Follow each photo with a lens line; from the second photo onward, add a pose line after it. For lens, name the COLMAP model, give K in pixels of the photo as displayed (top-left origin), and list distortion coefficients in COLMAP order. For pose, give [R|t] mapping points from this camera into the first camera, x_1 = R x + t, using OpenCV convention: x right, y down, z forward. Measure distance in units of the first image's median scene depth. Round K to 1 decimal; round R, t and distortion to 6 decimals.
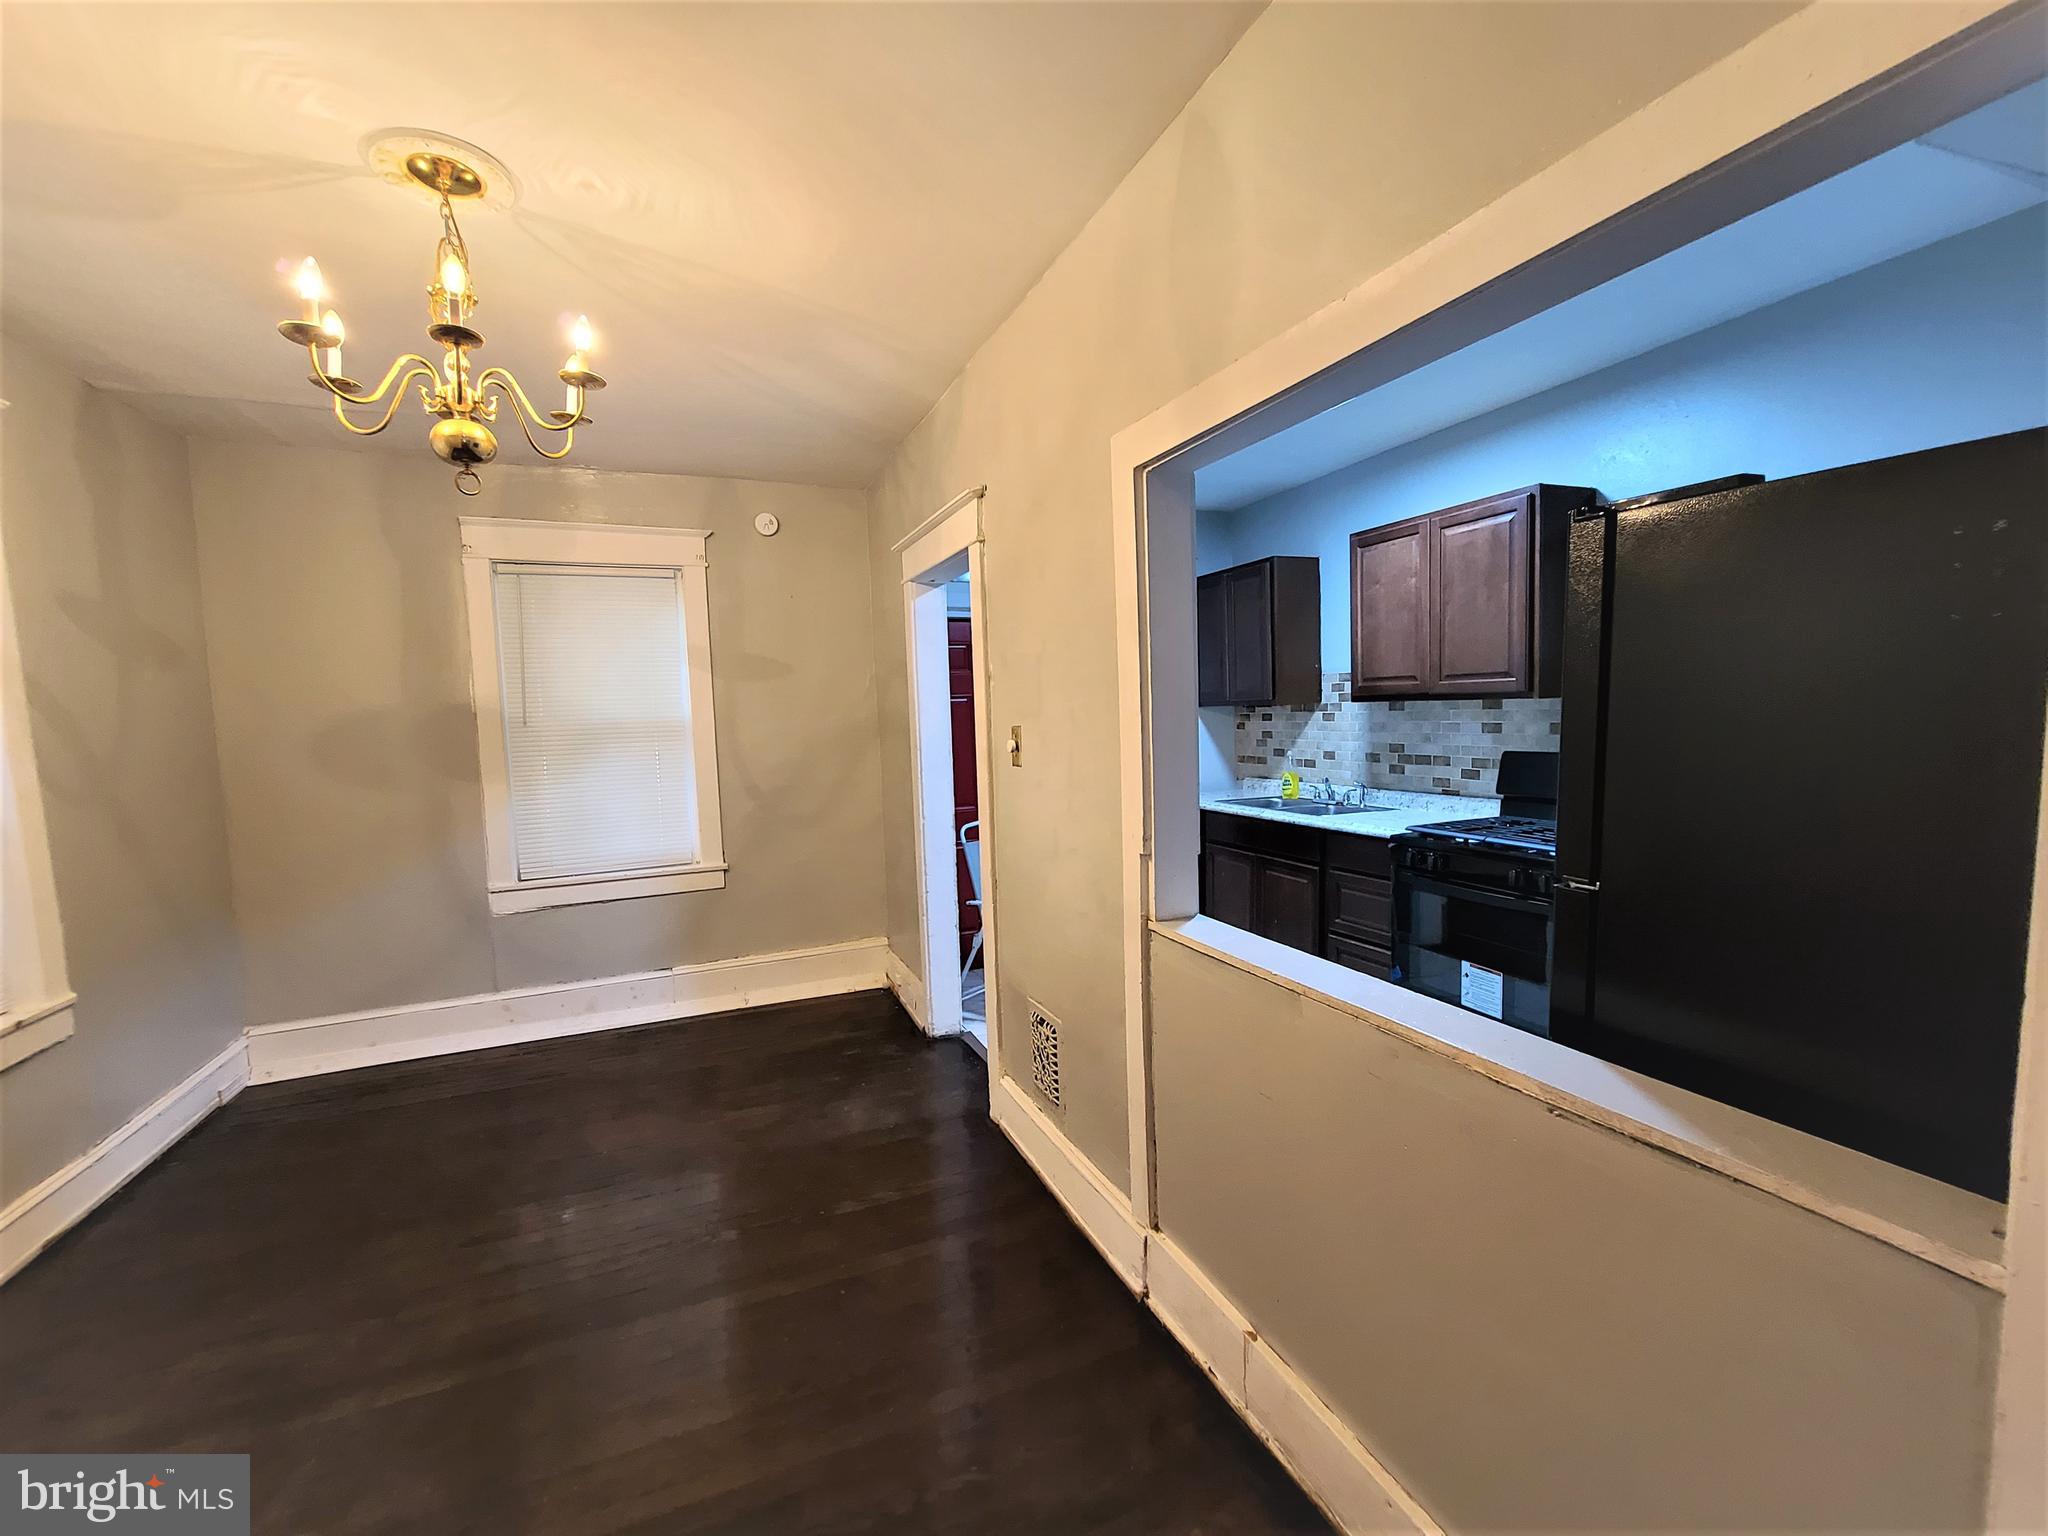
lens RADIAL K [[835.7, 0, 1021.1], [0, 835.7, 774.4], [0, 0, 1]] dist [-0.009314, -0.000224]
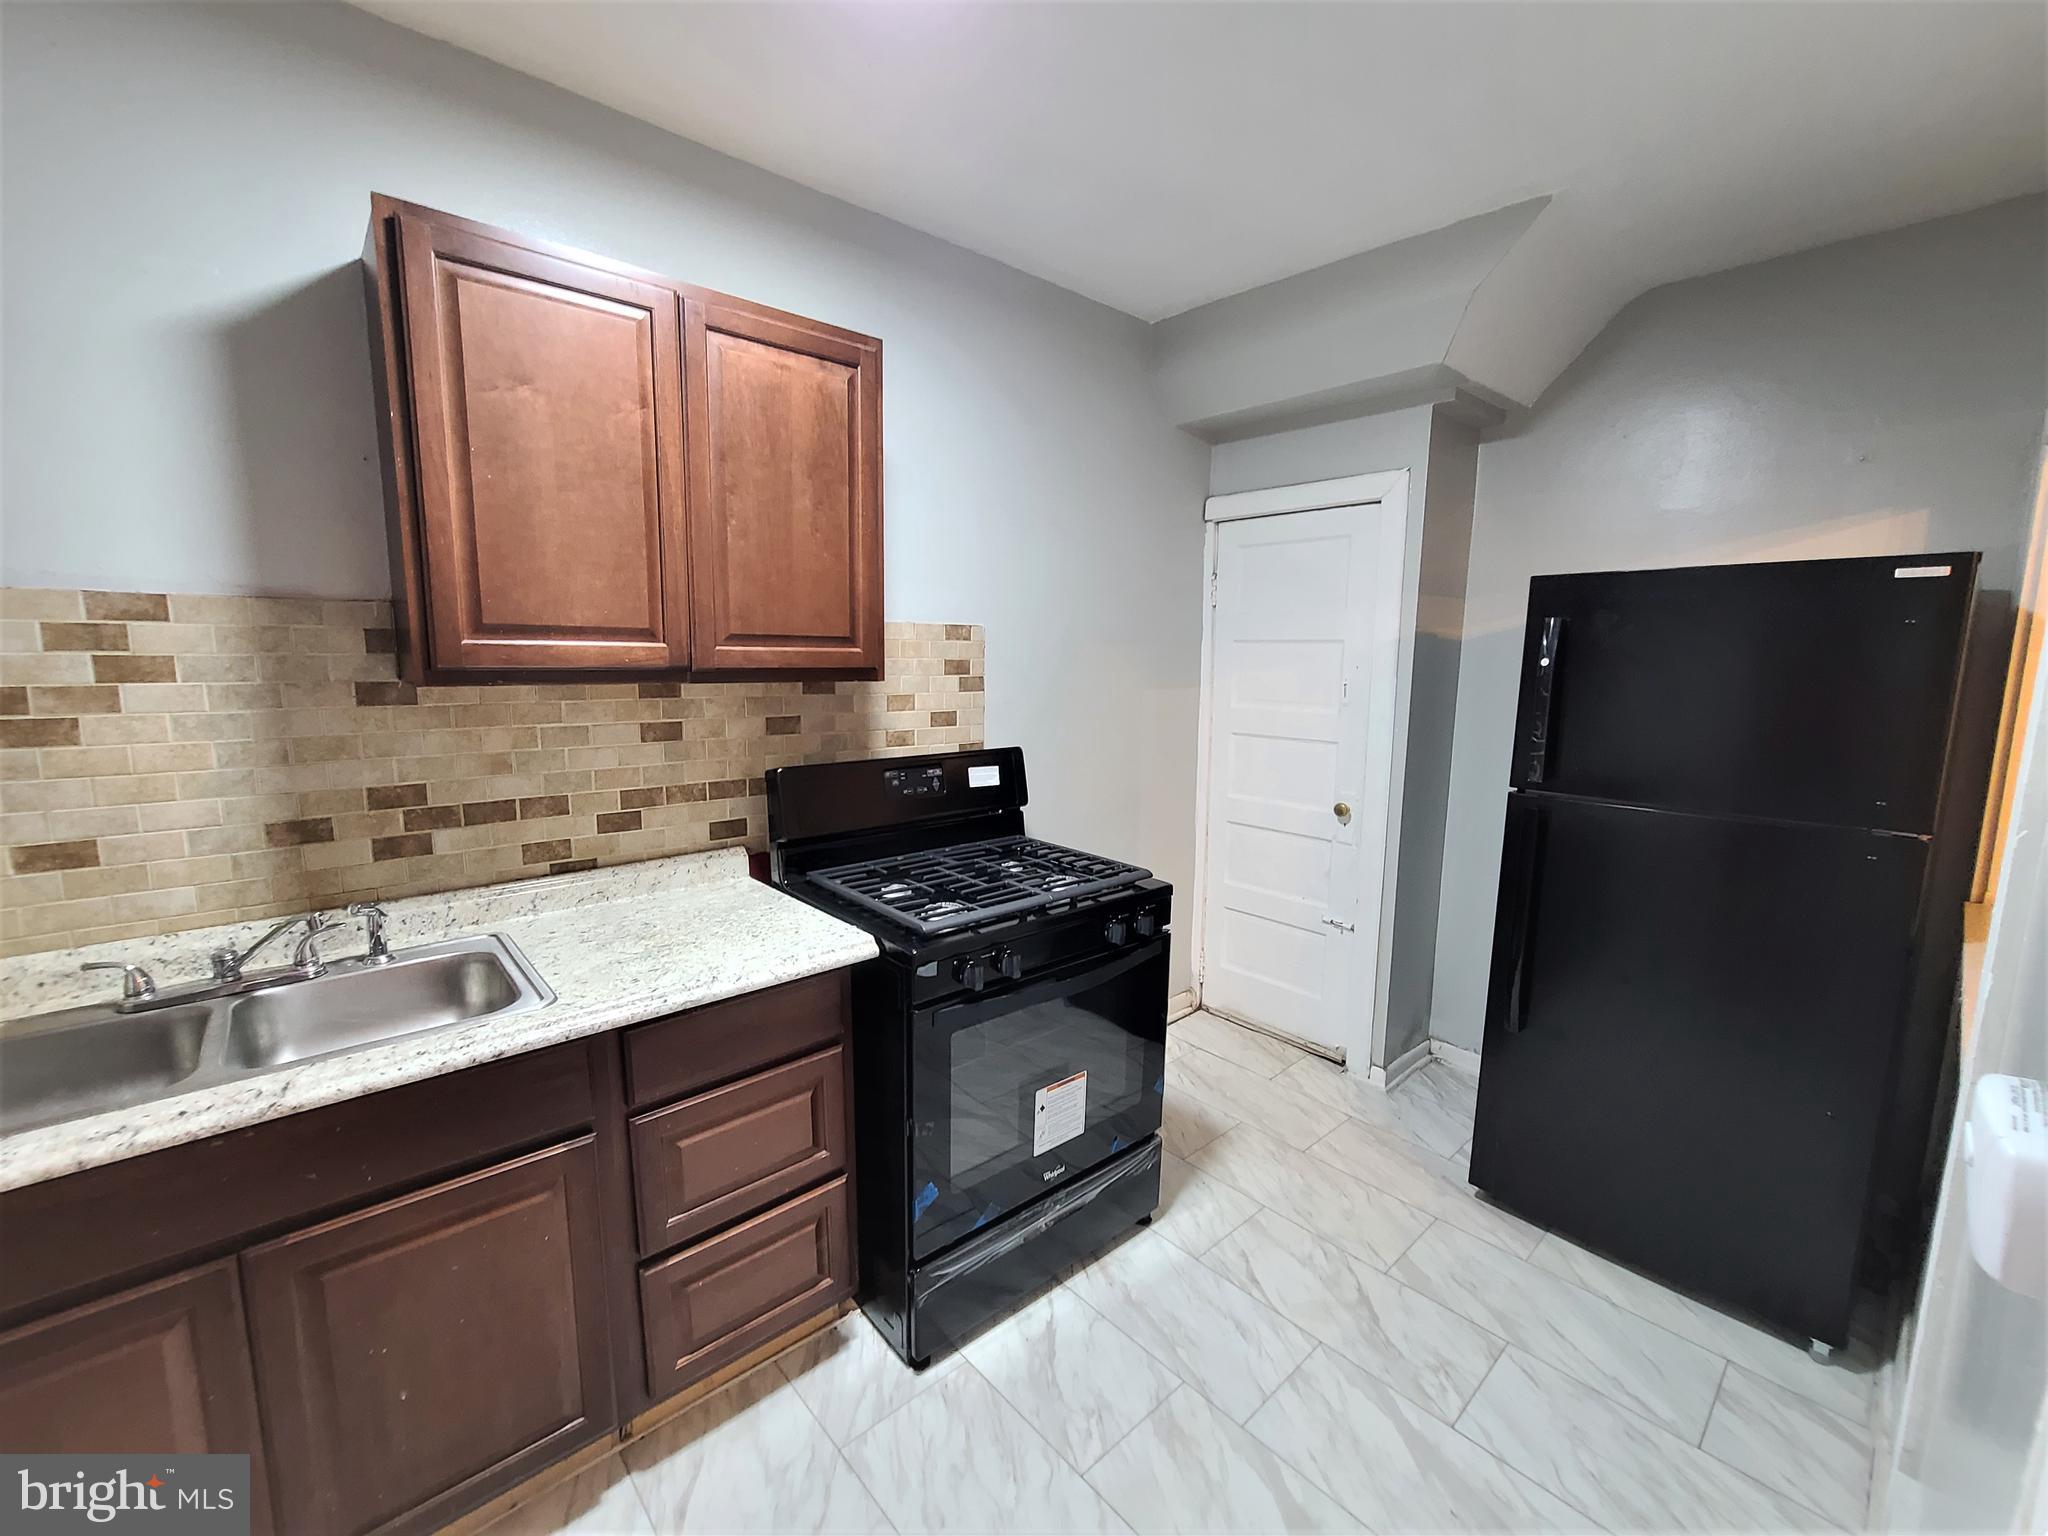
lens RADIAL K [[834.9, 0, 1025.8], [0, 834.9, 772.6], [0, 0, 1]] dist [-0.001037, -0.000951]
pose [[-0.318613, -0.102328, 0.942345, -0.013904], [0.075574, 0.988249, 0.132864, -0.030236], [-0.944867, 0.113549, -0.307136, 0.338134]]
